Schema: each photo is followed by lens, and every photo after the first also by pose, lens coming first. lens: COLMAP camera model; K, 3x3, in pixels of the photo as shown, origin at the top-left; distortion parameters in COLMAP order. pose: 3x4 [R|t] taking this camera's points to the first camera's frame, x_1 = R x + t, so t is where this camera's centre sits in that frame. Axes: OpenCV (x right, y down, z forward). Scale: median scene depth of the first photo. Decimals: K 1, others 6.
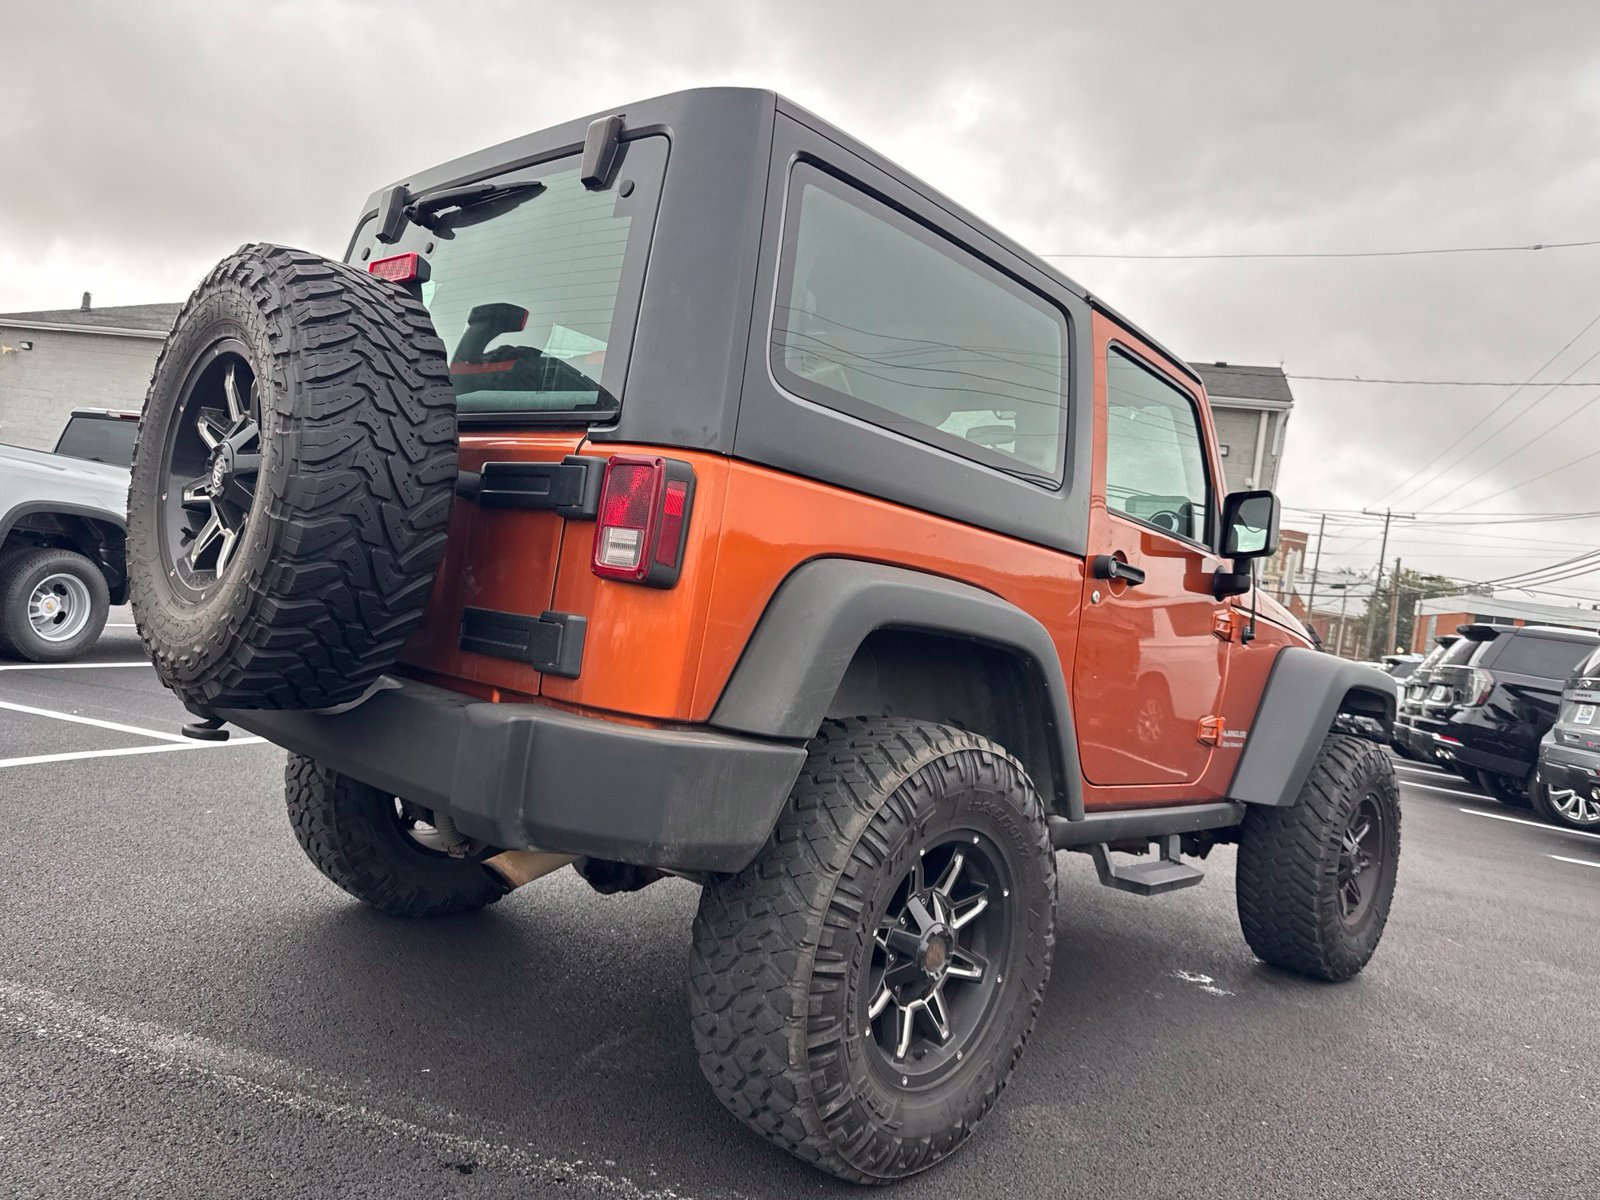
lens RADIAL K [[1123.6, 0, 797.0], [0, 1123.6, 594.4], [0, 0, 1]] dist [0.019199, -0.026445]
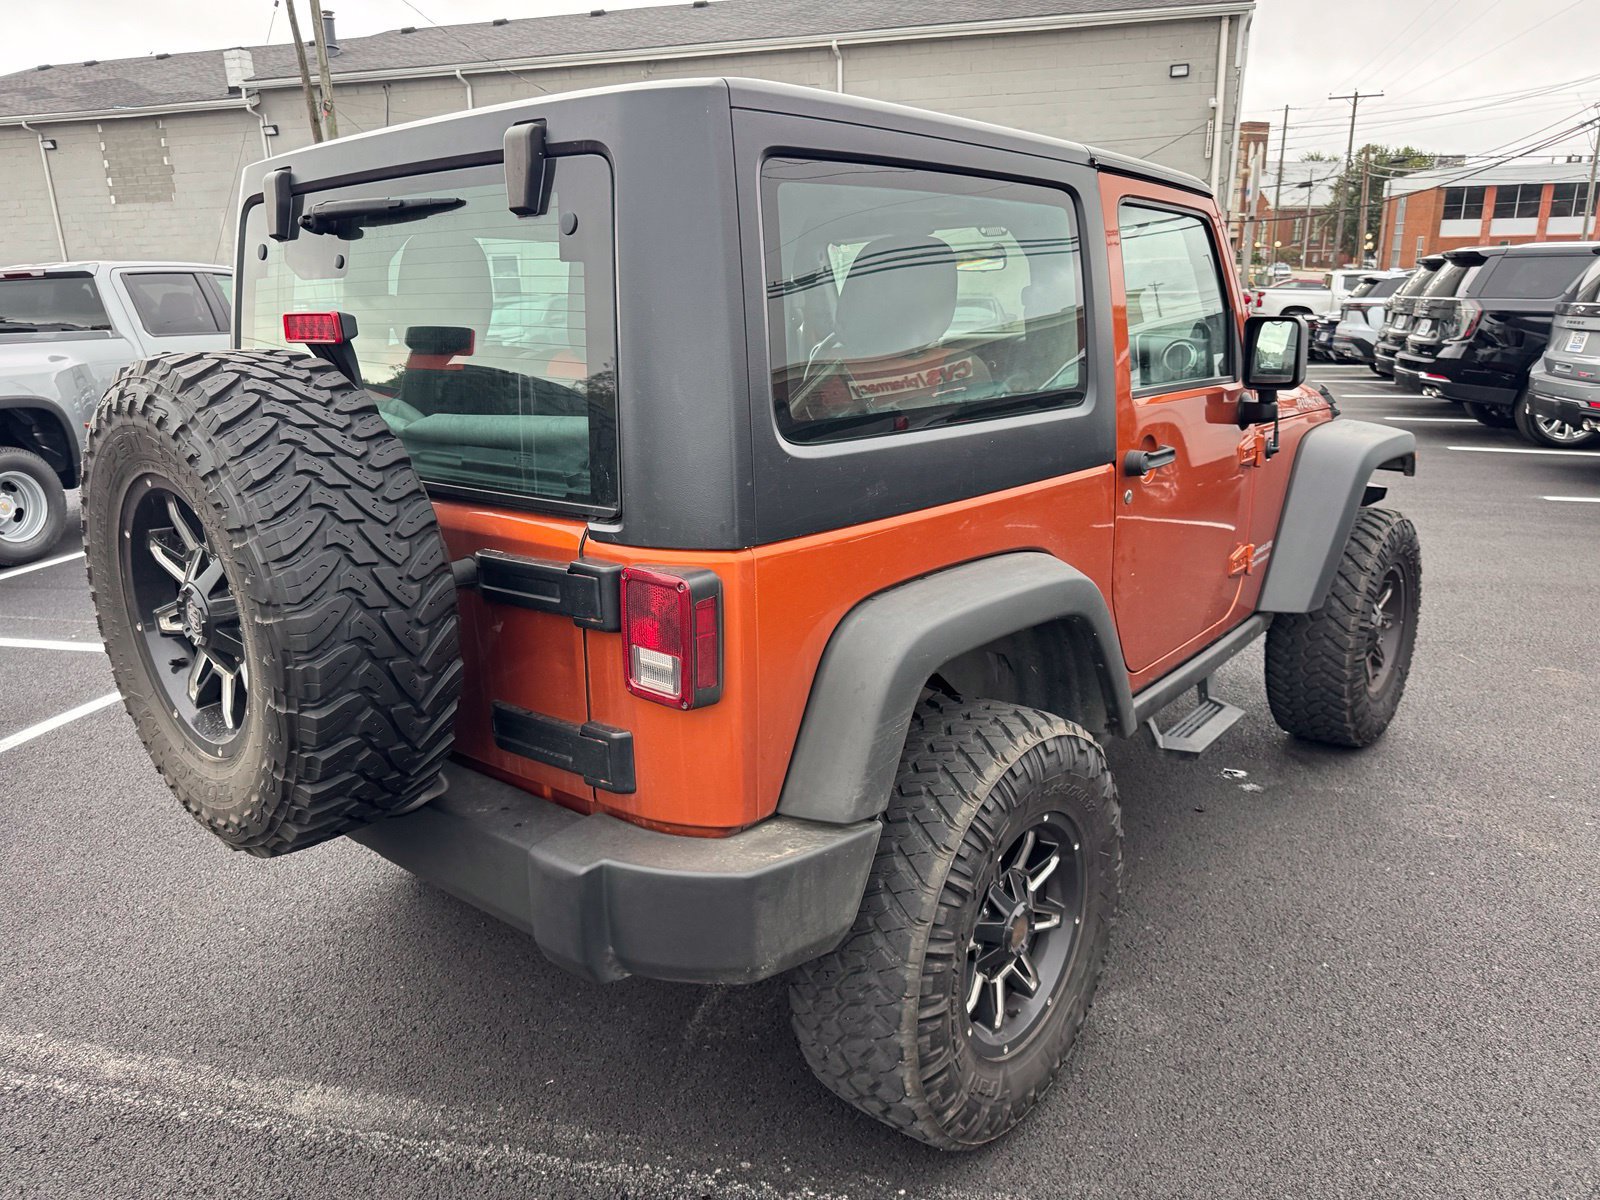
lens RADIAL K [[1123.6, 0, 783.1], [0, 1123.6, 584.3], [0, 0, 1]] dist [0.019199, -0.026445]
pose [[0.986633, -0.162712, -0.008924, -0.027556], [0.158809, 0.947801, 0.276502, -0.283961], [-0.036532, -0.274223, 0.960972, 0.102996]]
